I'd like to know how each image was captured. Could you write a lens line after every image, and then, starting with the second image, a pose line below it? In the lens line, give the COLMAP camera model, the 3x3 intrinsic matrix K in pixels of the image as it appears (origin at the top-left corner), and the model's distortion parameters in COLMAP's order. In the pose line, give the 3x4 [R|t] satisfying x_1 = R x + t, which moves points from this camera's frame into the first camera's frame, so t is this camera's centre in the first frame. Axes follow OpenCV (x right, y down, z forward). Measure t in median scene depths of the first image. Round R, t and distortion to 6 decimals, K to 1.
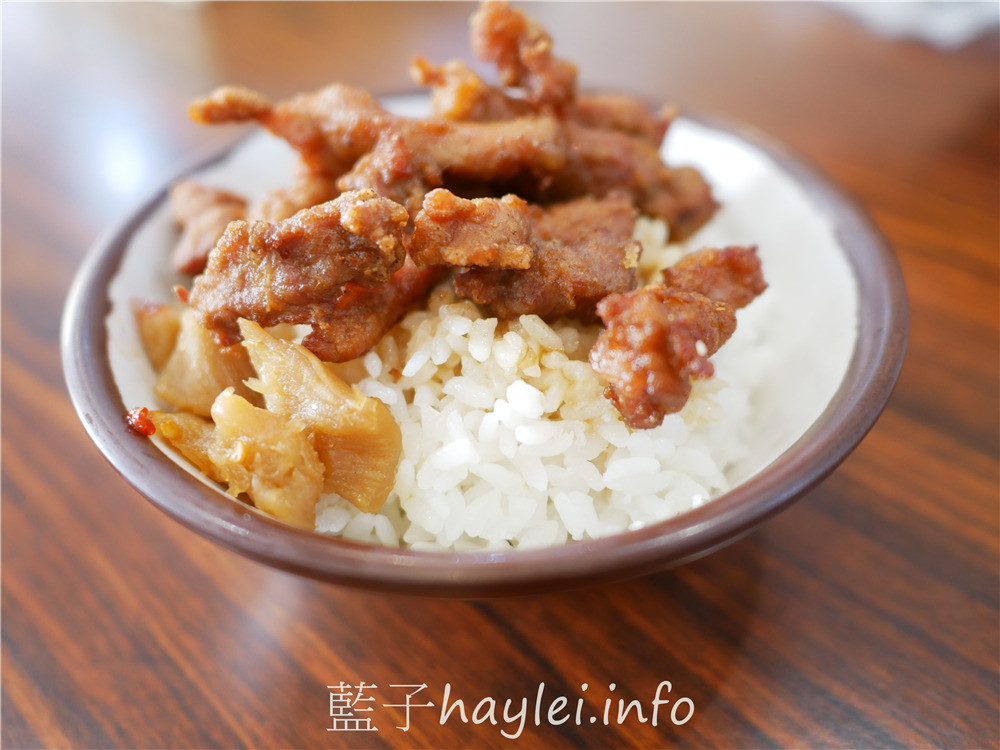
lens RADIAL K [[855.9, 0, 502.3], [0, 855.9, 374.4], [0, 0, 1]] dist [-0.064130, -0.019011]
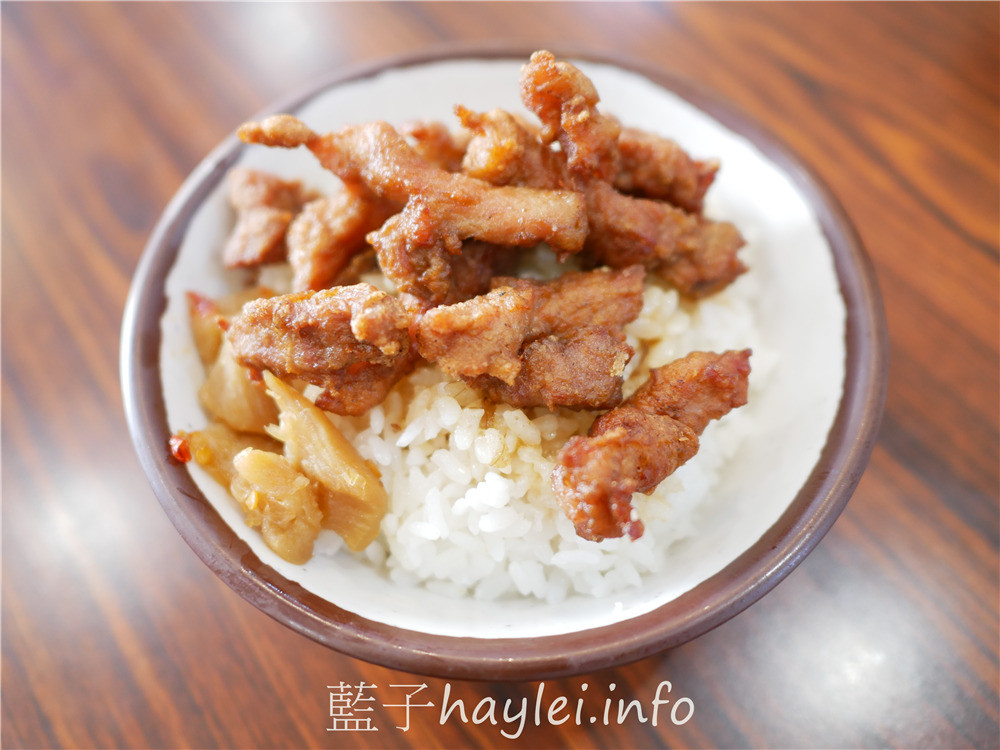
lens RADIAL K [[855.9, 0, 497.1], [0, 855.9, 377.5], [0, 0, 1]] dist [-0.064130, -0.019011]
pose [[0.981327, 0.168200, -0.093311, 0.109478], [-0.131750, 0.941220, 0.311043, -0.462386], [0.140143, -0.292941, 0.945804, -0.050184]]
